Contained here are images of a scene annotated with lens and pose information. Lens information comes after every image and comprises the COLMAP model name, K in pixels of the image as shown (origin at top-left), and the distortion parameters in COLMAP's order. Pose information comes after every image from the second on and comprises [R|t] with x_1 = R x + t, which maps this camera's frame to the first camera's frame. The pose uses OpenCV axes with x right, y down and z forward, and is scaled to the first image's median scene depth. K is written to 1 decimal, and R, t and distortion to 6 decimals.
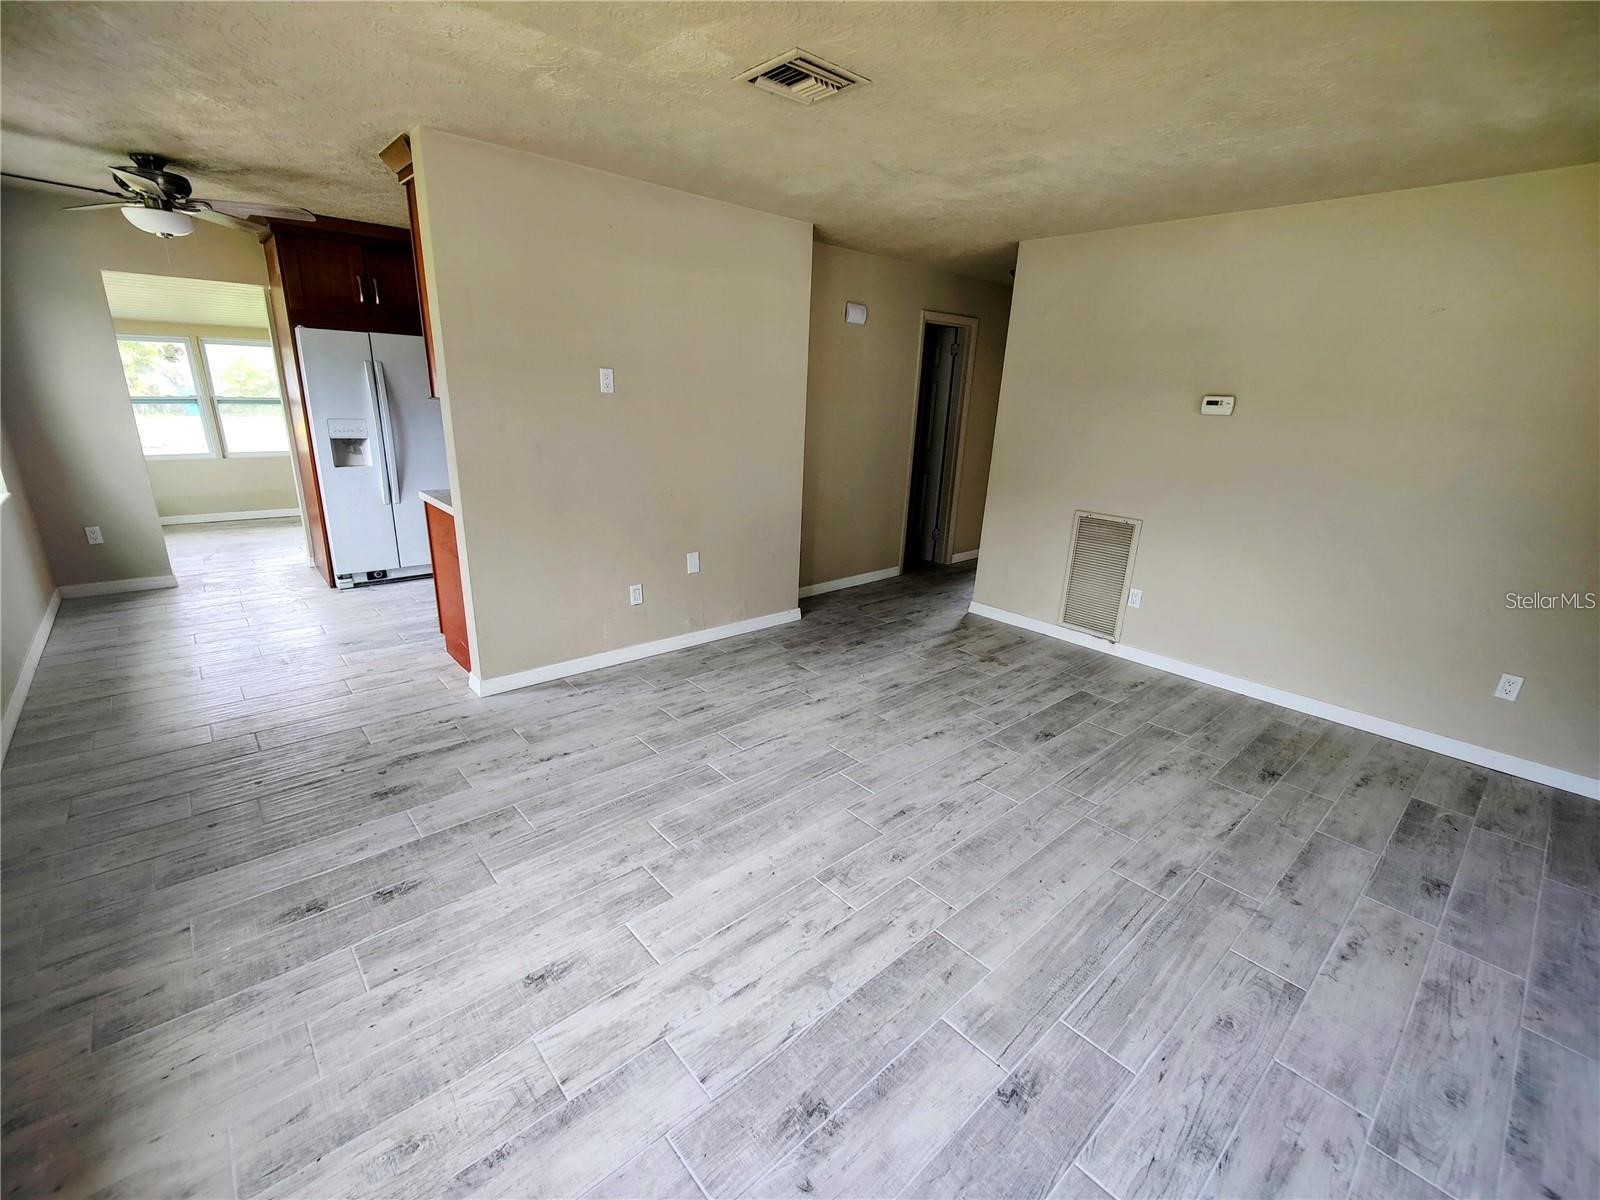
lens RADIAL K [[690.8, 0, 796.7], [0, 690.8, 605.2], [0, 0, 1]] dist [-0.014963, -0.001914]
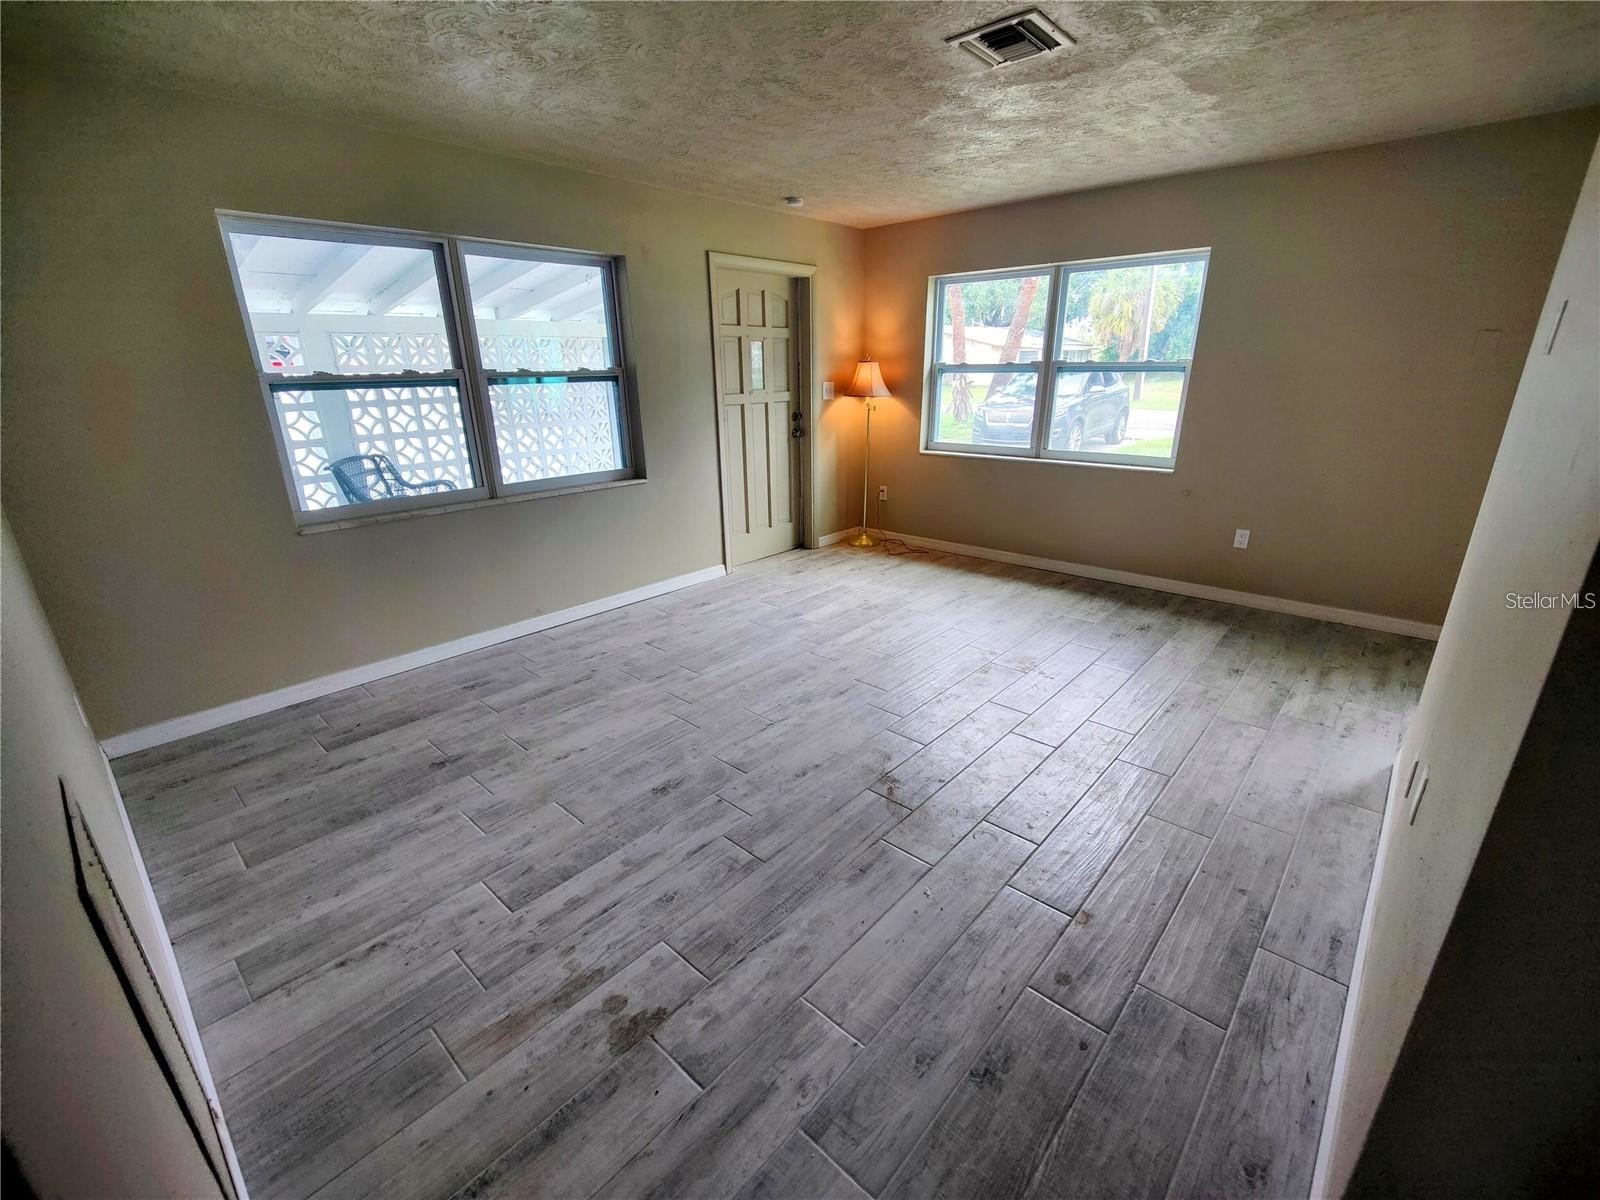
lens RADIAL K [[690.8, 0, 799.3], [0, 690.8, 605.4], [0, 0, 1]] dist [-0.014963, -0.001914]
pose [[-0.993517, 0.020434, -0.111829, 0.334805], [-0.049921, 0.805366, 0.590673, -0.508124], [0.102133, 0.592426, -0.799125, 1.731923]]
